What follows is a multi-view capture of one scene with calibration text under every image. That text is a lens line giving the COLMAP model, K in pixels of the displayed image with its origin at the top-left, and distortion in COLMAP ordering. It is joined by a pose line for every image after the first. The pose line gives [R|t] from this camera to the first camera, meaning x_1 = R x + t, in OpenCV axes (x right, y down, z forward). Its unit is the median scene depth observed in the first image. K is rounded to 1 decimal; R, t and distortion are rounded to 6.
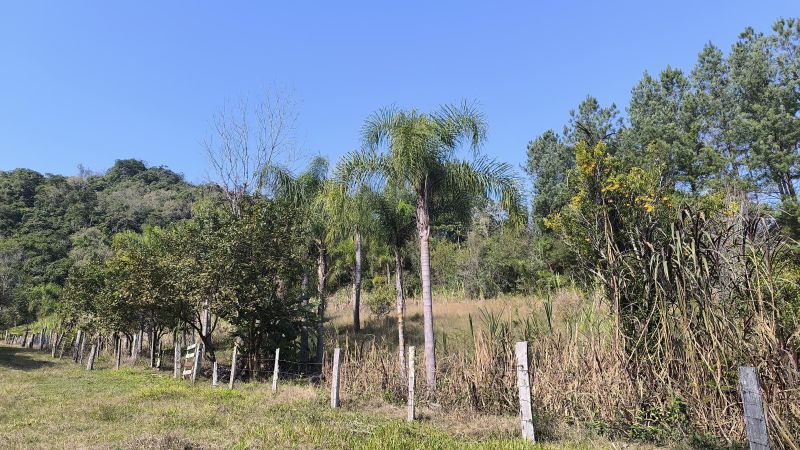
lens RADIAL K [[533.6, 0, 394.1], [0, 533.6, 220.7], [0, 0, 1]] dist [0.024297, -0.035693]
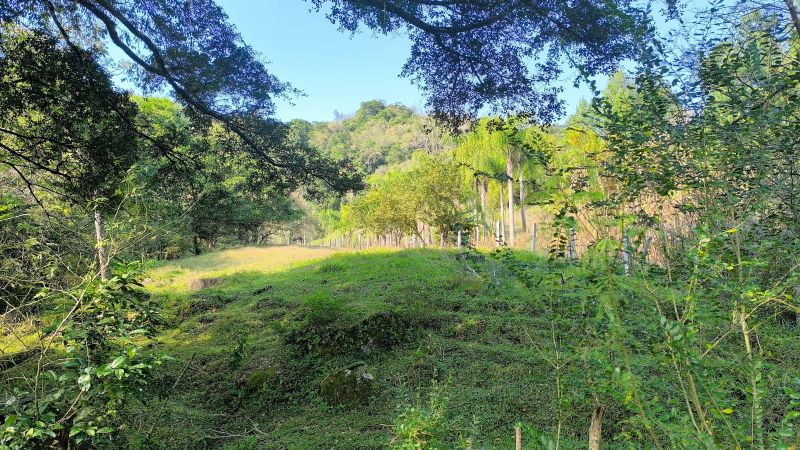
lens RADIAL K [[533.6, 0, 399.1], [0, 533.6, 226.2], [0, 0, 1]] dist [0.024297, -0.035693]
pose [[0.908607, -0.037505, -0.415965, 0.390205], [0.107397, 0.983450, 0.145920, -0.098555], [0.403608, -0.177258, 0.897597, -0.764452]]
